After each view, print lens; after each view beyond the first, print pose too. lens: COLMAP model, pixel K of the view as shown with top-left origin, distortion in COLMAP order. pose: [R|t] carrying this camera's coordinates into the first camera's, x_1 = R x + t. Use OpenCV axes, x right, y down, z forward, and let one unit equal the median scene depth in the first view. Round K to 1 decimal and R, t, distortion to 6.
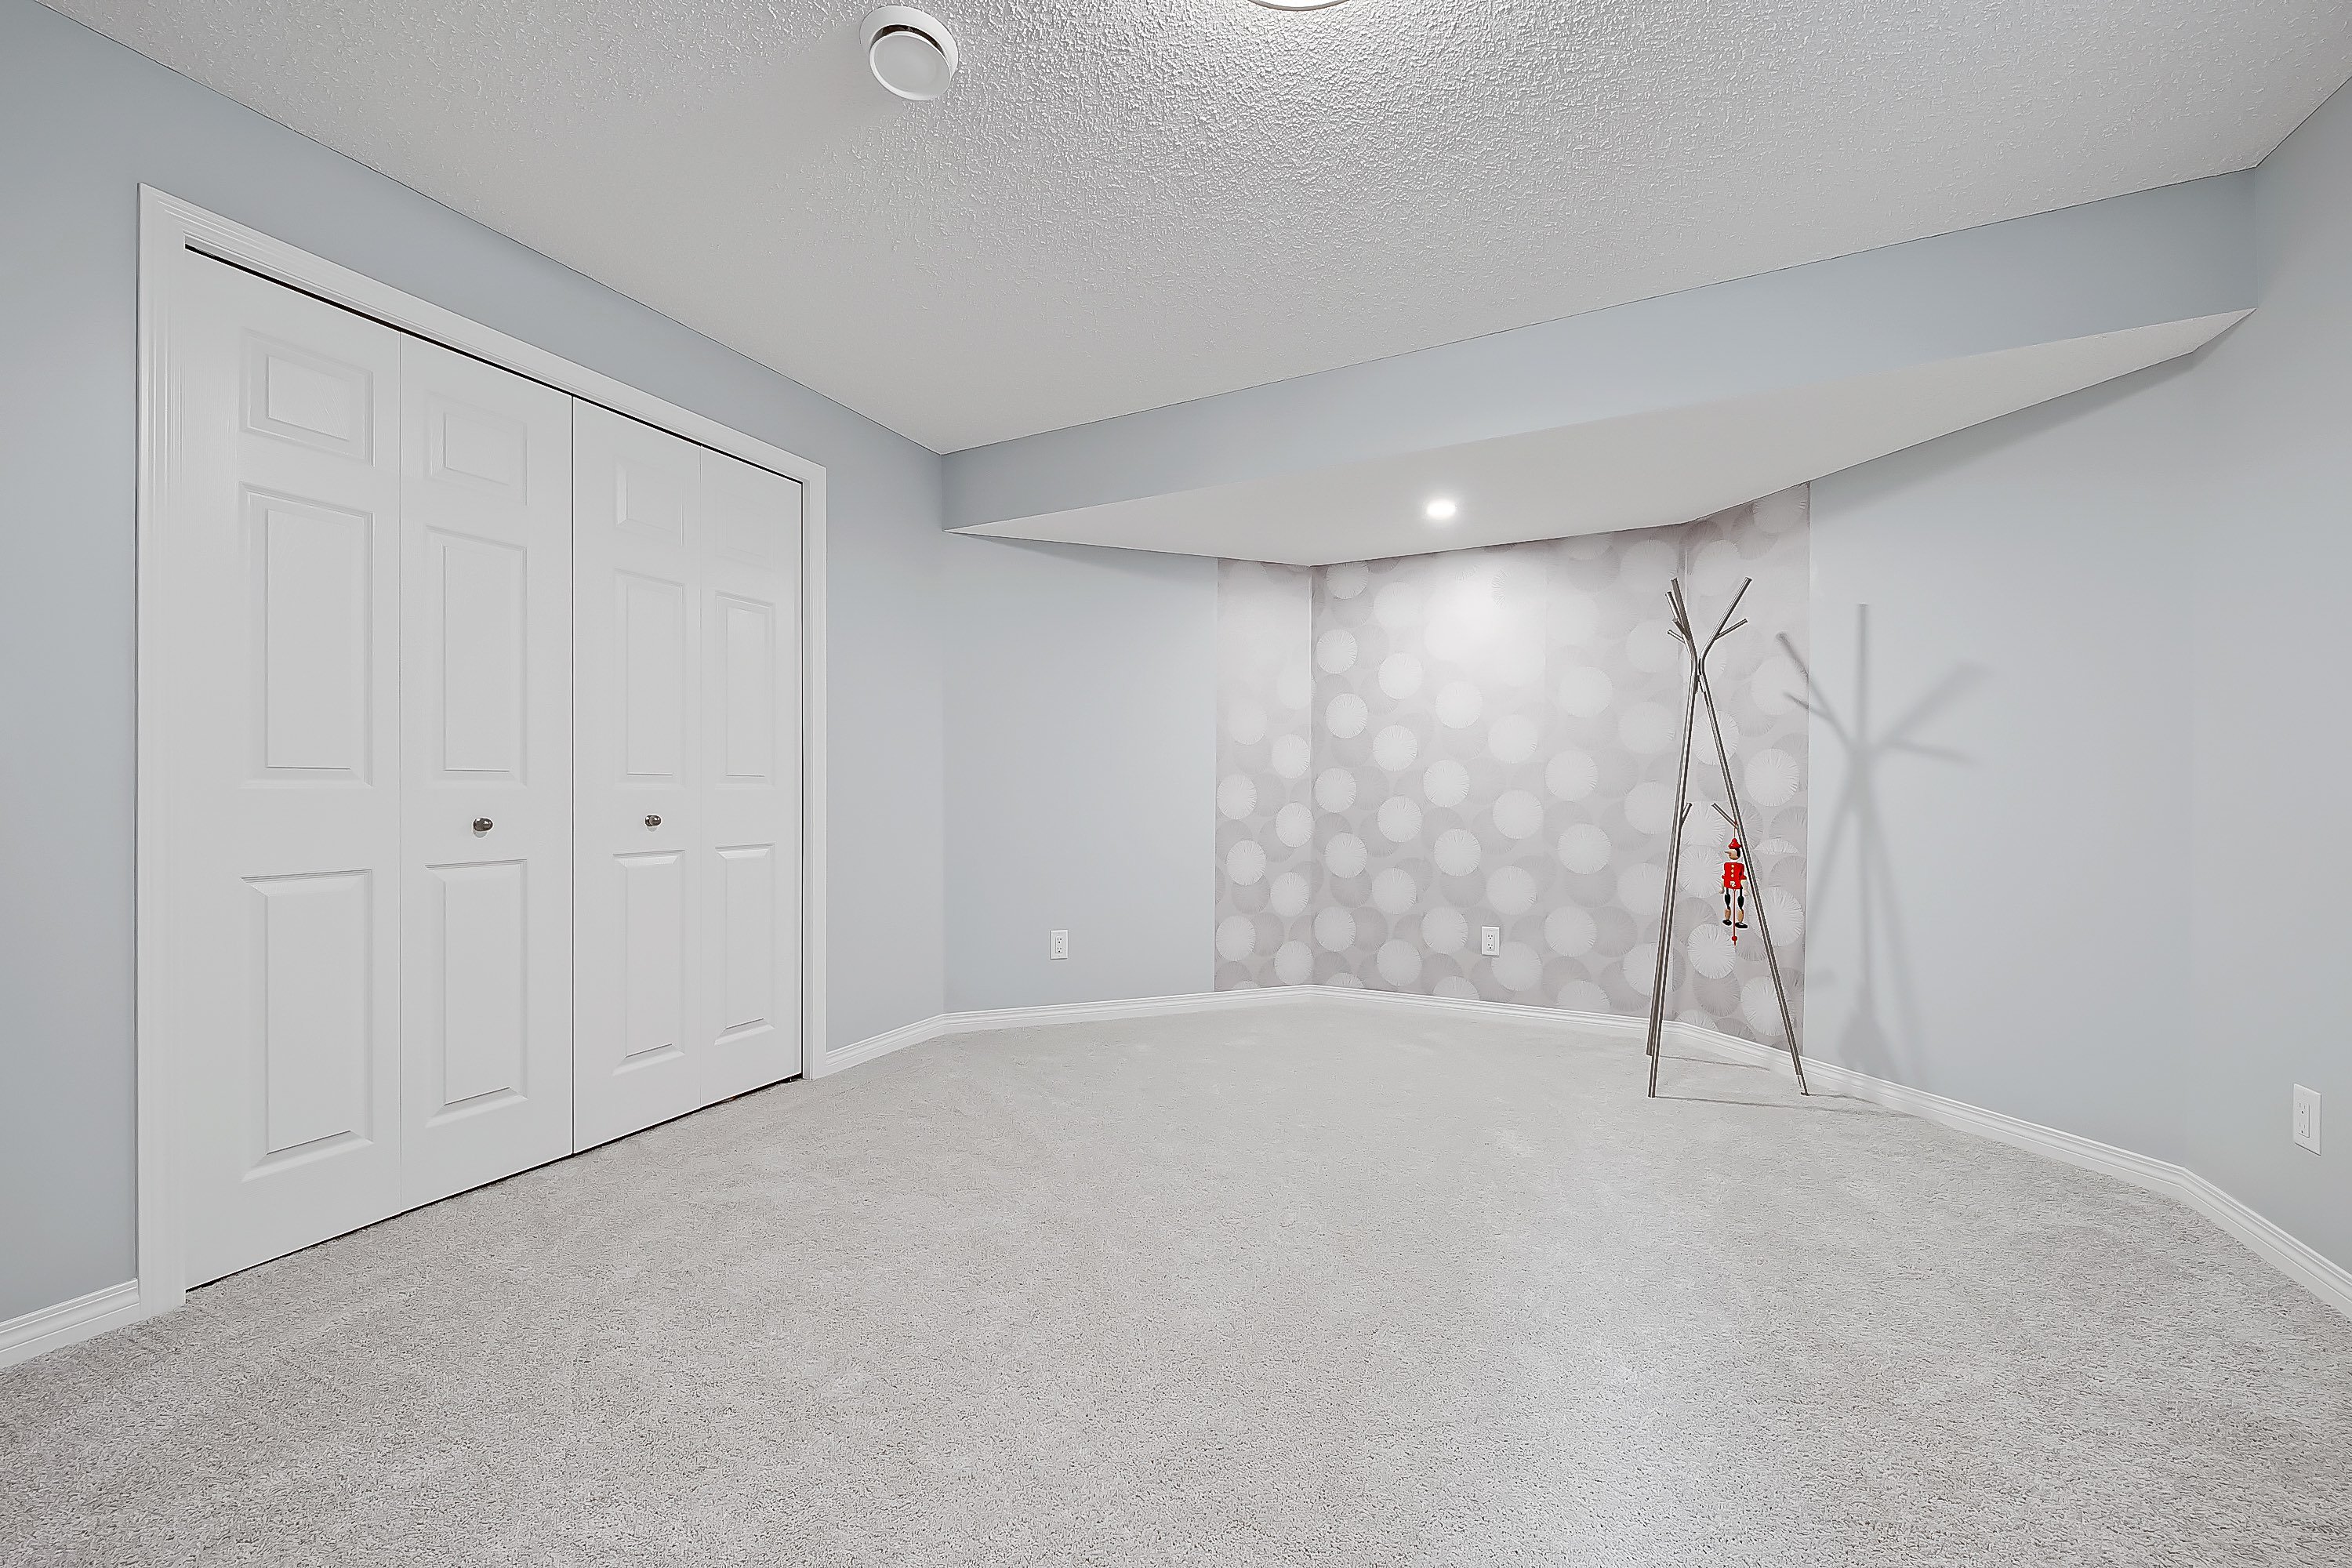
lens RADIAL K [[862.9, 0, 1175.8], [0, 862.9, 791.5], [0, 0, 1]] dist [-0.001777, -0.000229]
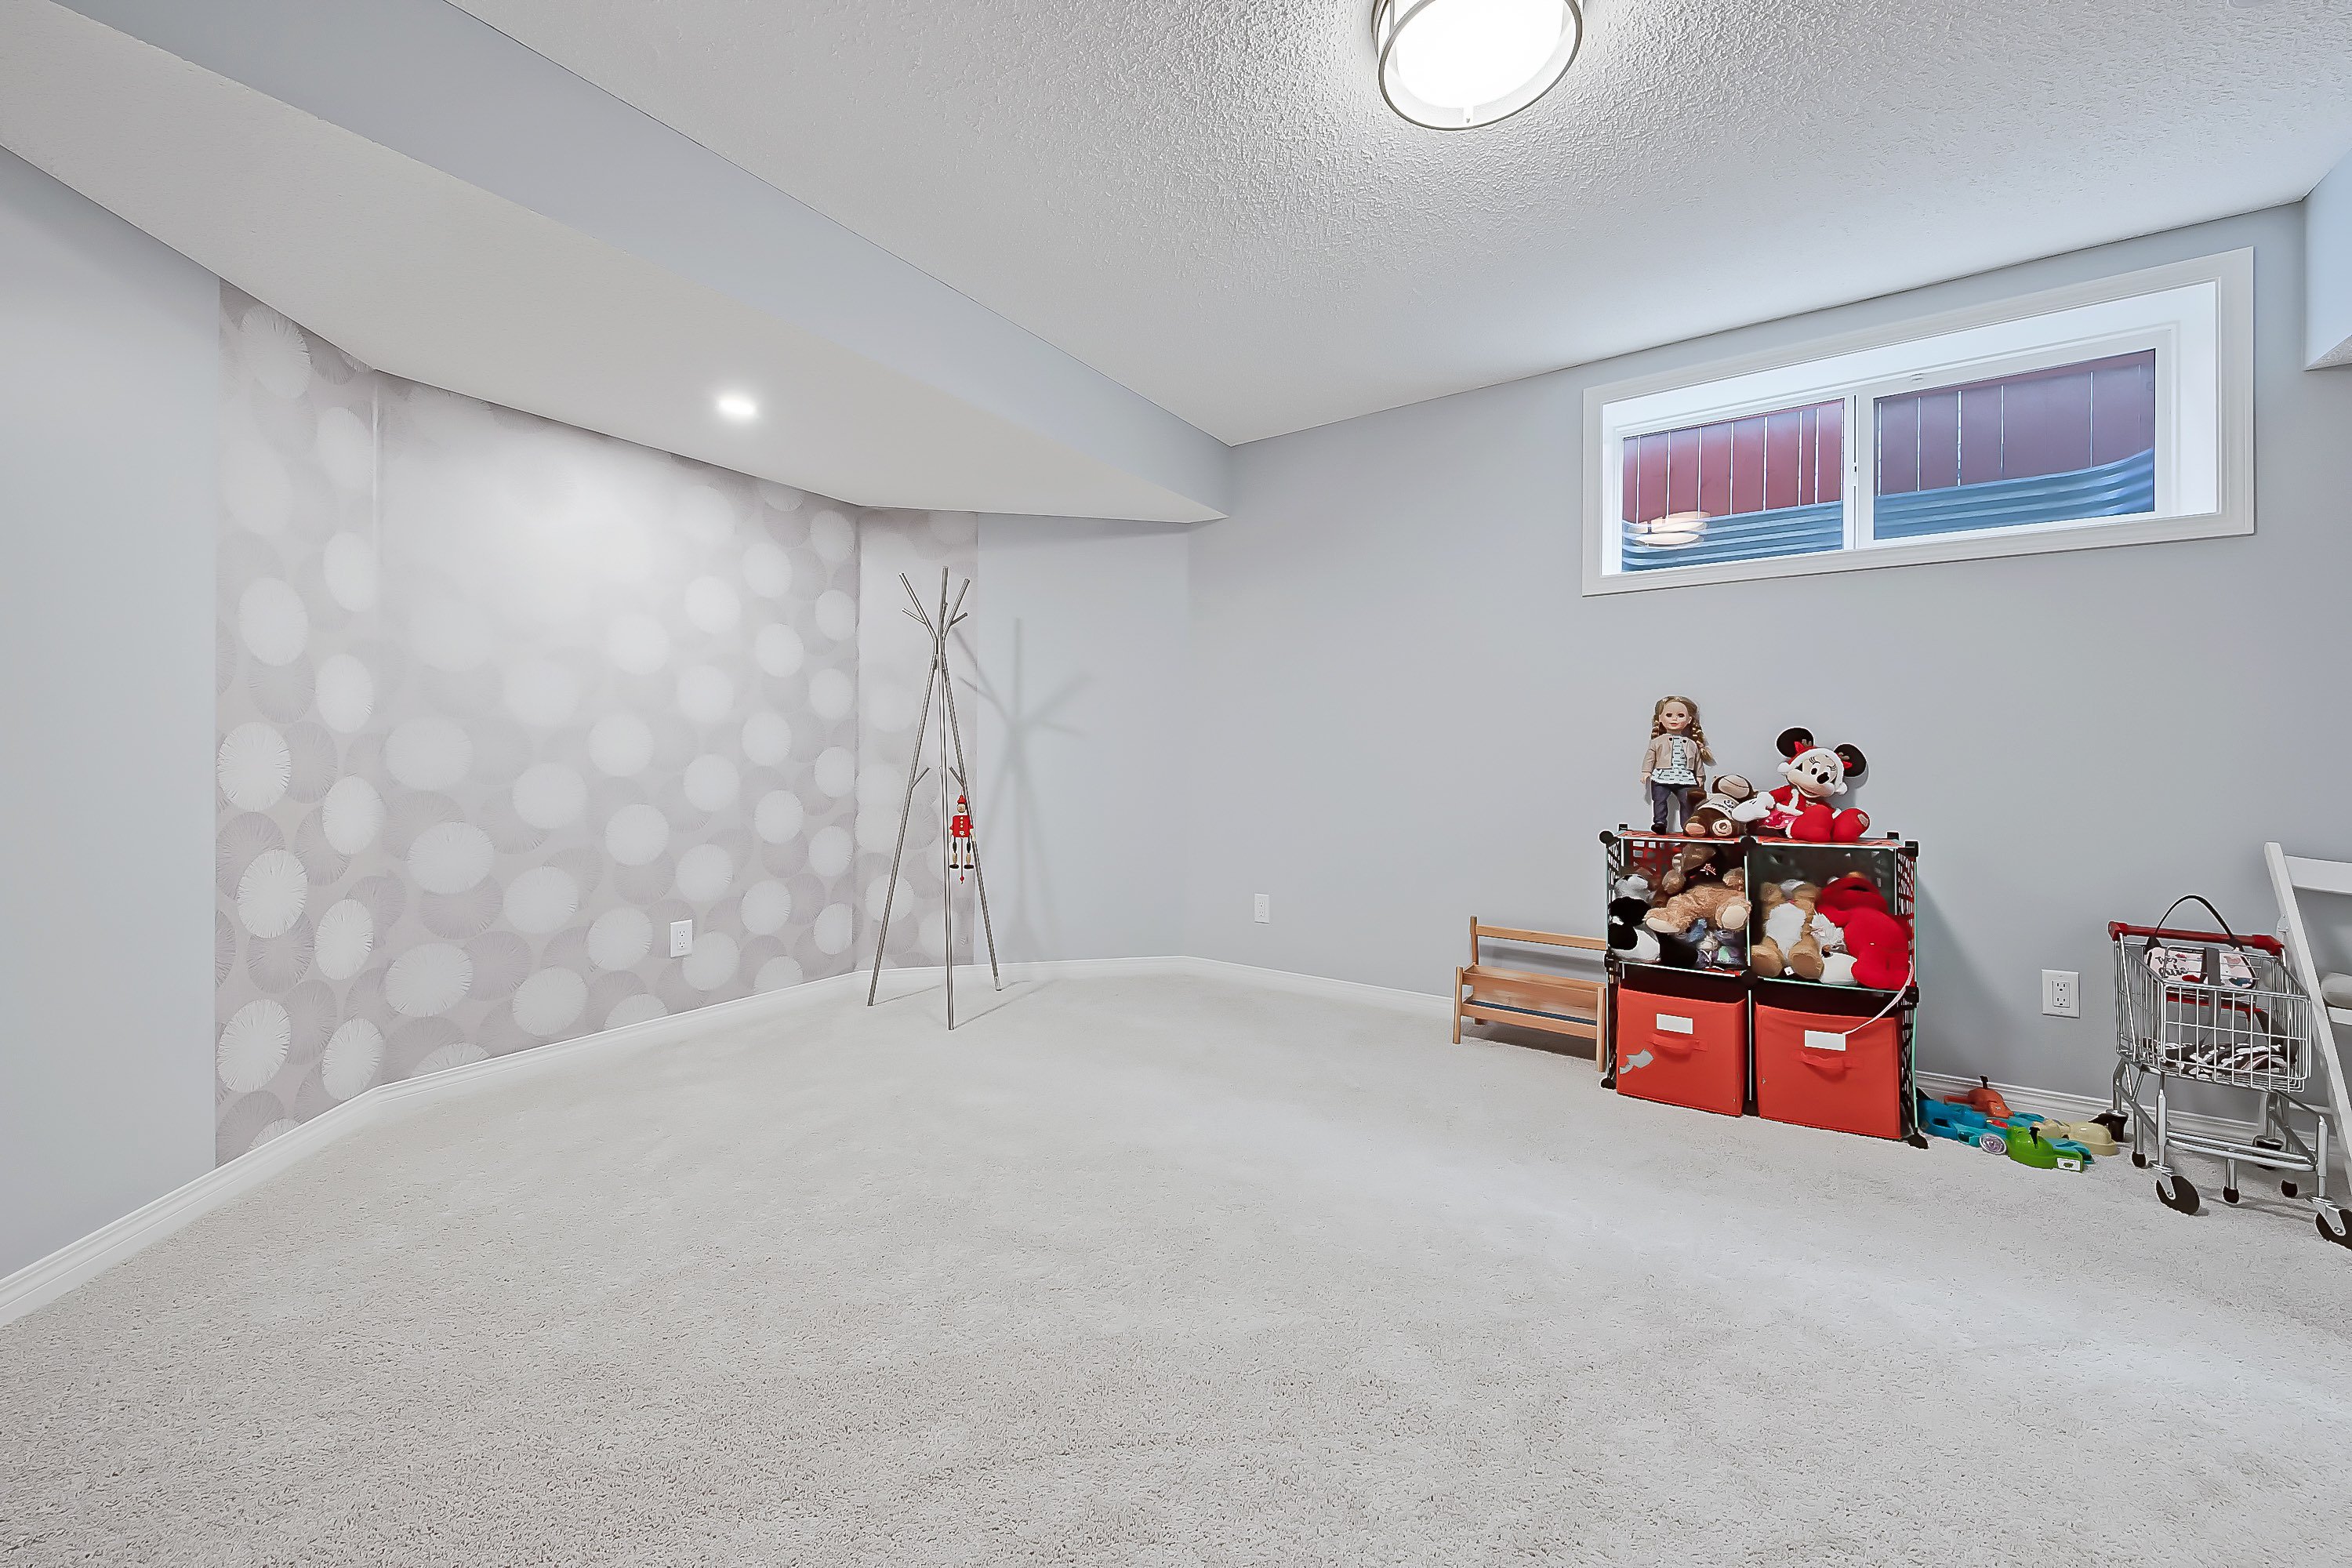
lens RADIAL K [[862.9, 0, 1178.5], [0, 862.9, 760.1], [0, 0, 1]] dist [-0.001777, -0.000229]
pose [[0.129459, -0.003687, 0.991578, -0.377683], [0.002654, 0.999991, 0.003372, 0.002403], [-0.991581, 0.002196, 0.129468, 0.416788]]
